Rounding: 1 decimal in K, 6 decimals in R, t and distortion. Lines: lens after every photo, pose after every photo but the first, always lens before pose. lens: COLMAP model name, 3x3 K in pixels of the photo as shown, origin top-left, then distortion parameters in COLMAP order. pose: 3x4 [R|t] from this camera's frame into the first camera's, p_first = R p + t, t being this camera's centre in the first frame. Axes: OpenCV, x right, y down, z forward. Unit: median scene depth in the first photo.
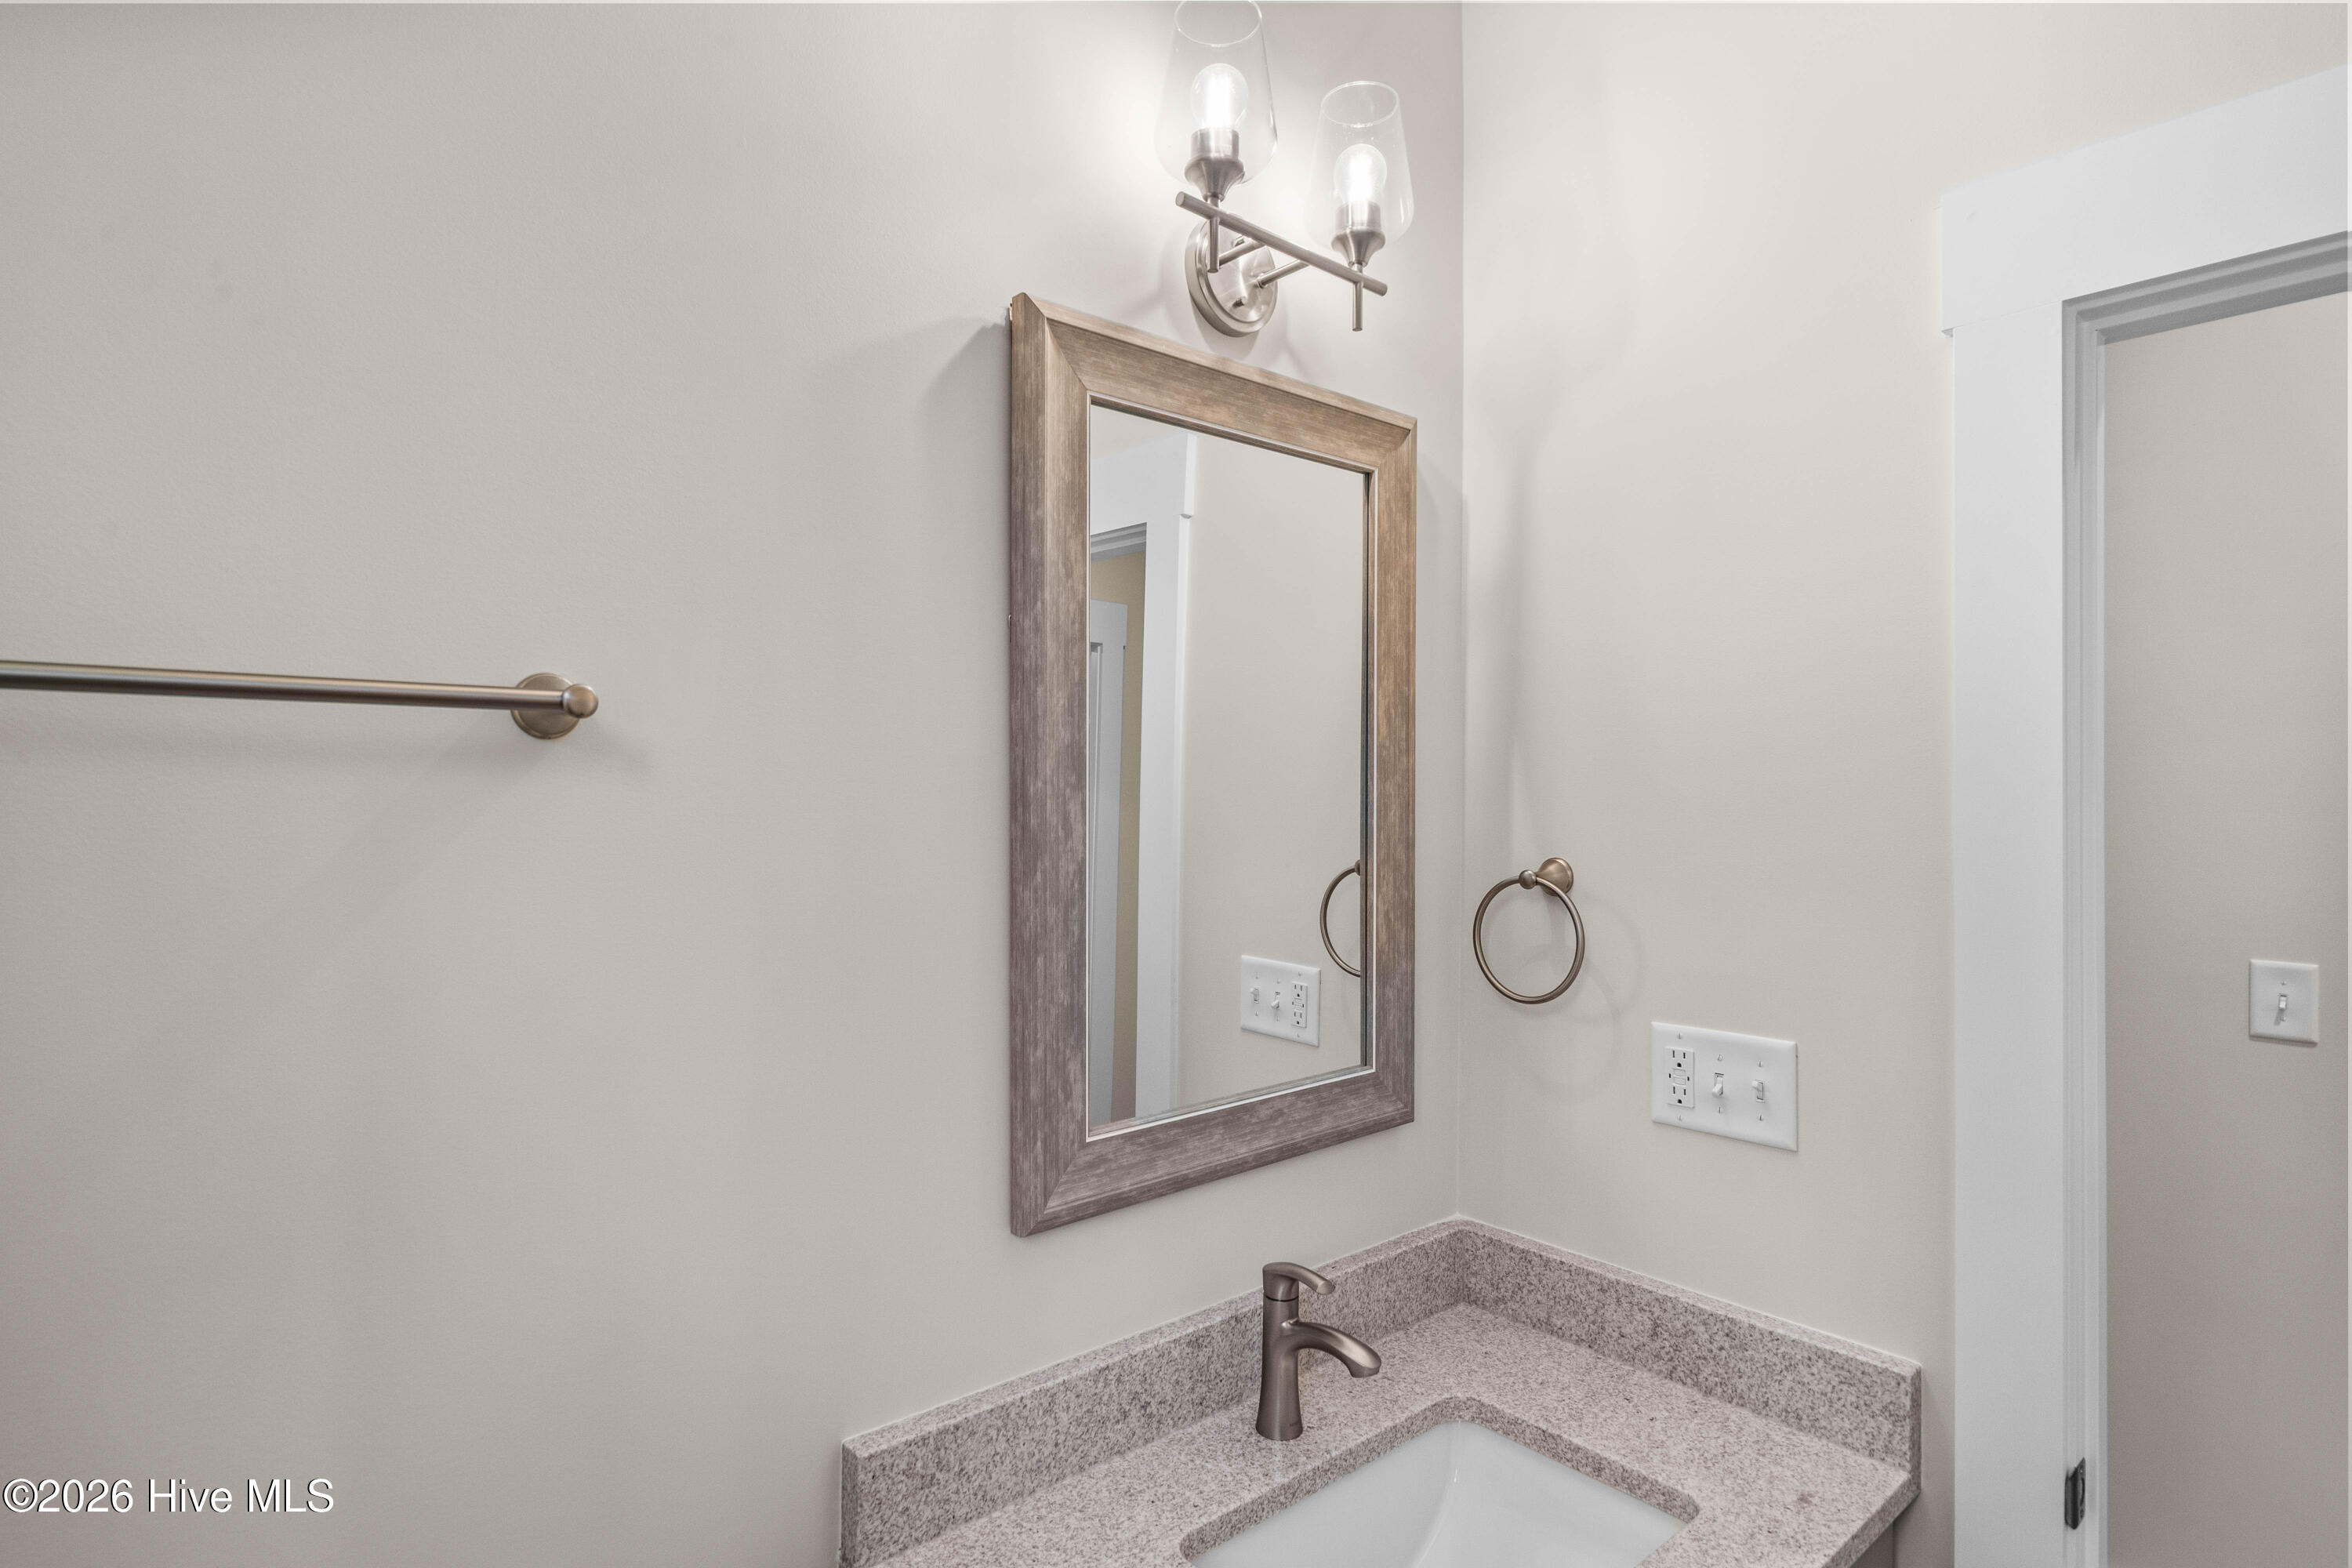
lens RADIAL K [[1222.3, 0, 1170.7], [0, 1222.3, 778.8], [0, 0, 1]] dist [-0.003906, 0.001735]
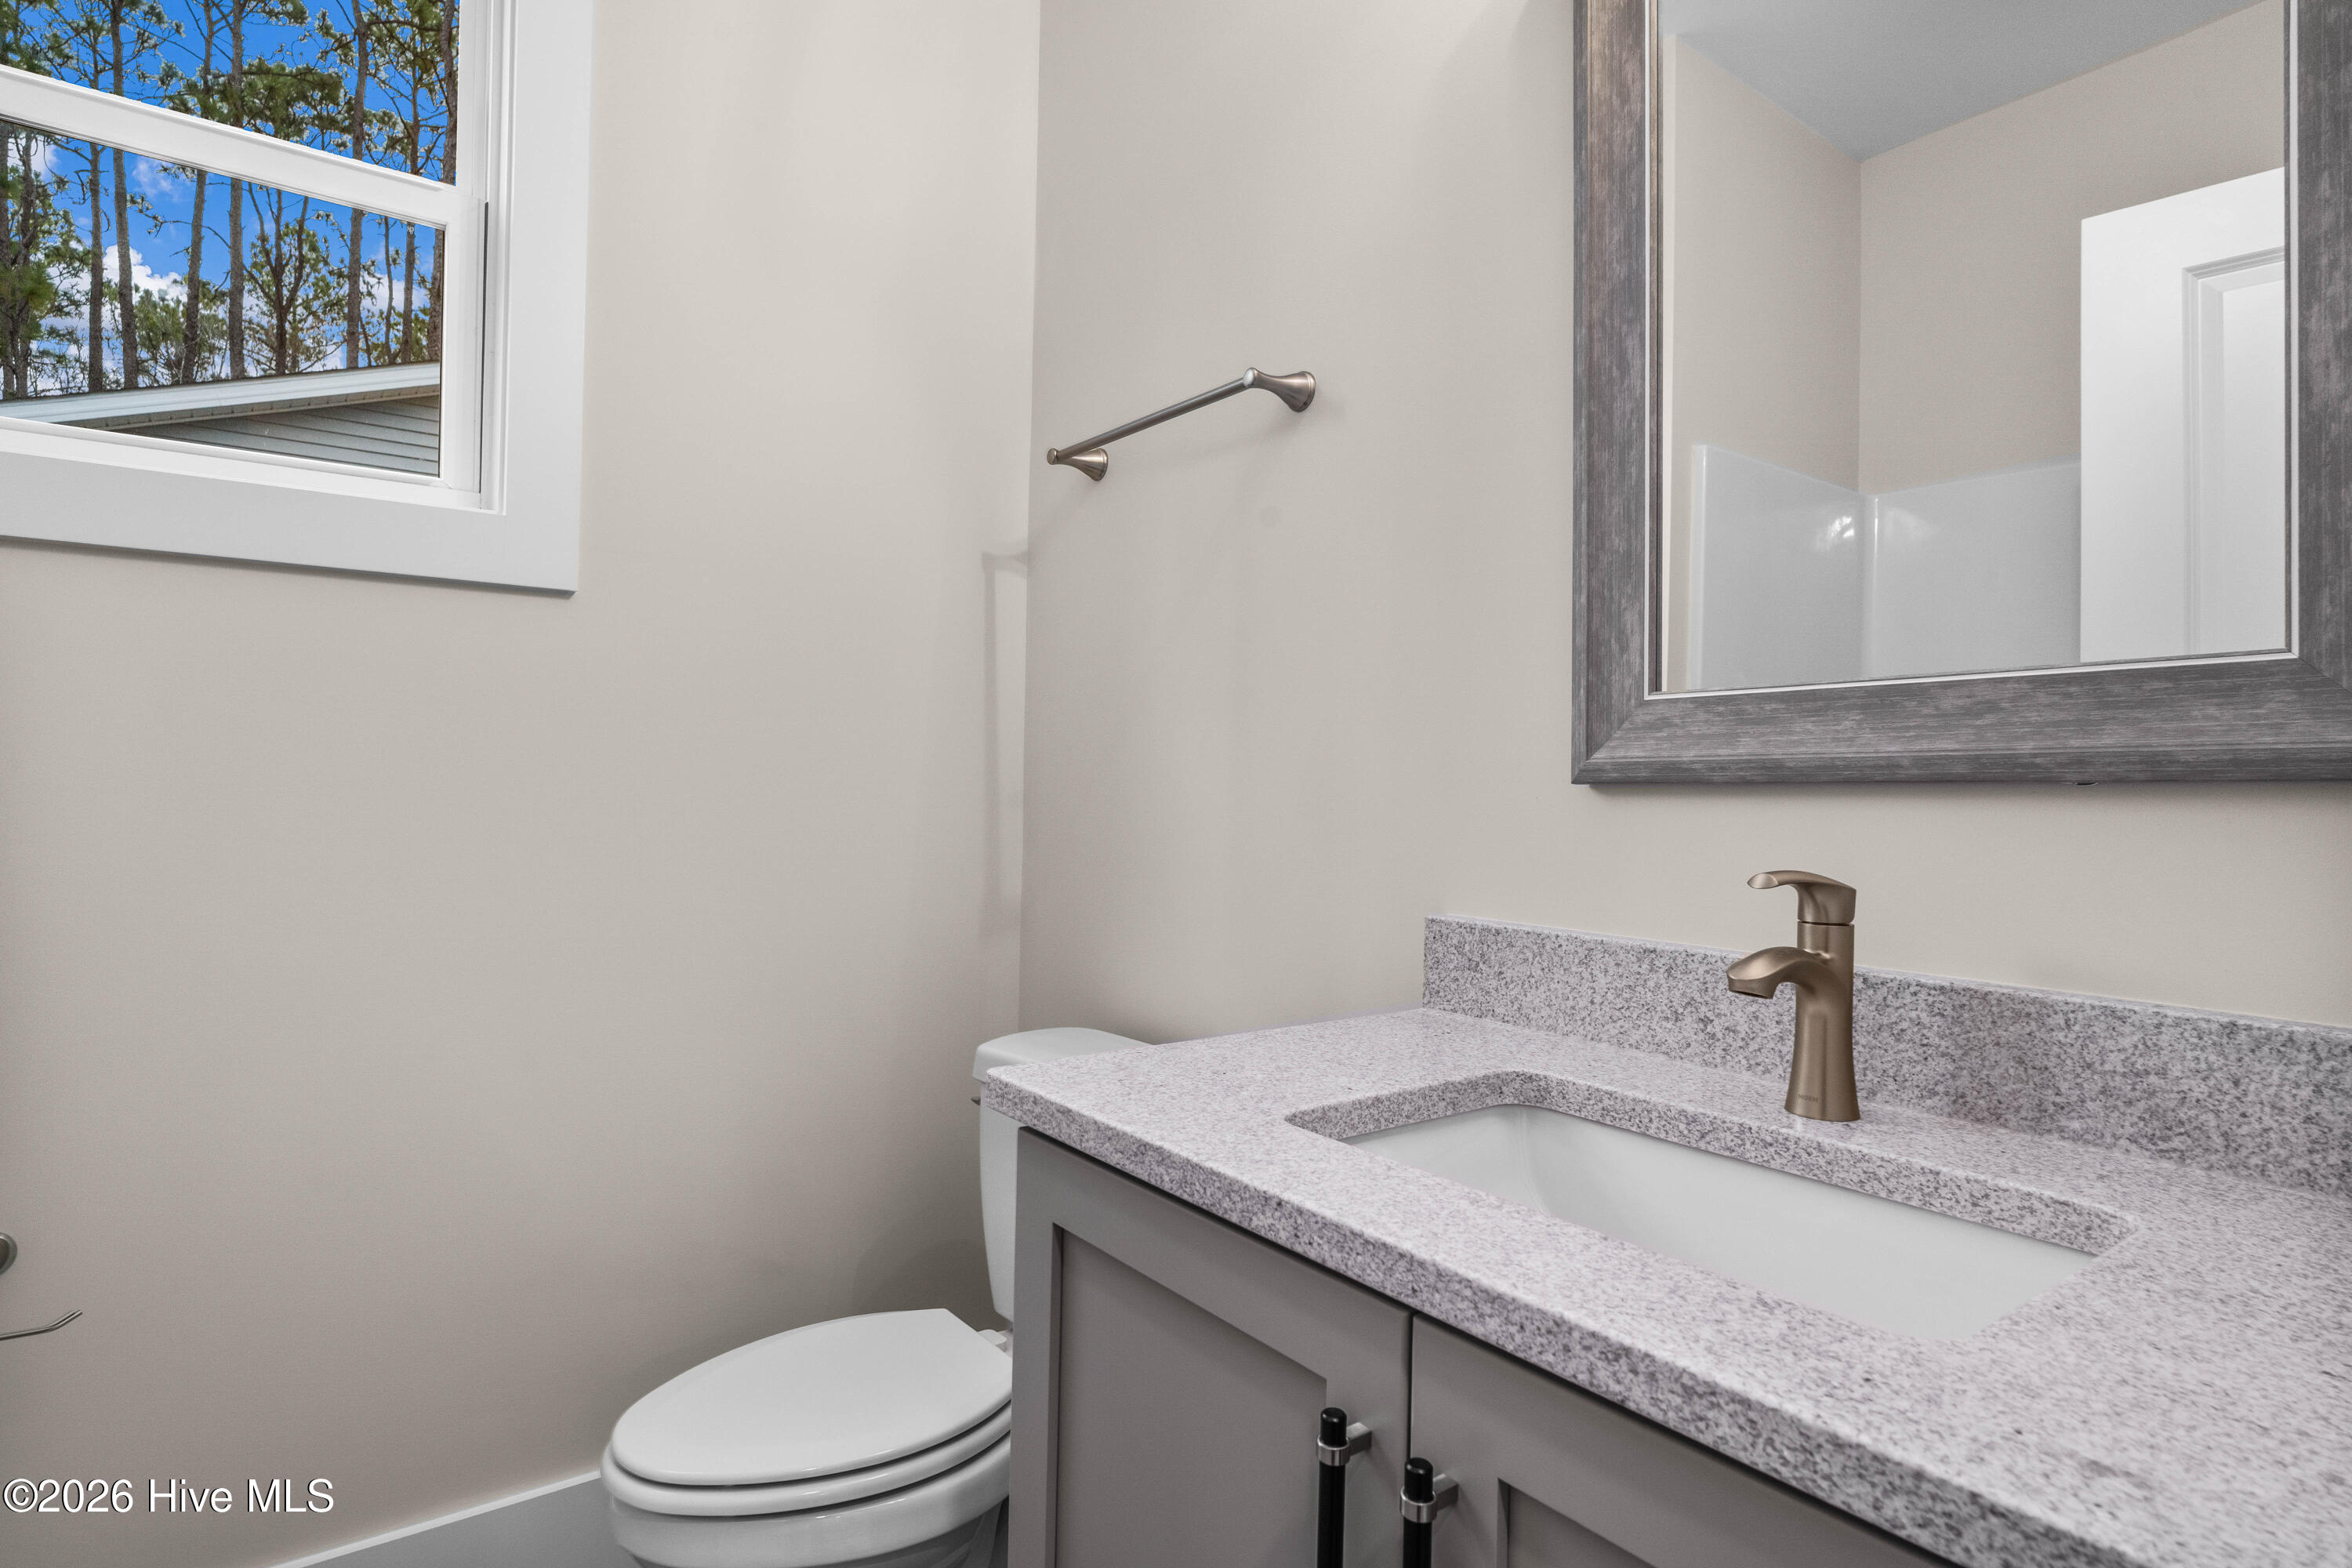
lens RADIAL K [[1222.3, 0, 1171.8], [0, 1222.3, 790.0], [0, 0, 1]] dist [-0.003906, 0.001735]
pose [[-0.078172, -0.012510, -0.996861, 0.879604], [-0.016041, 0.999808, -0.011290, 0.383769], [0.996811, 0.015108, -0.078358, 0.722886]]
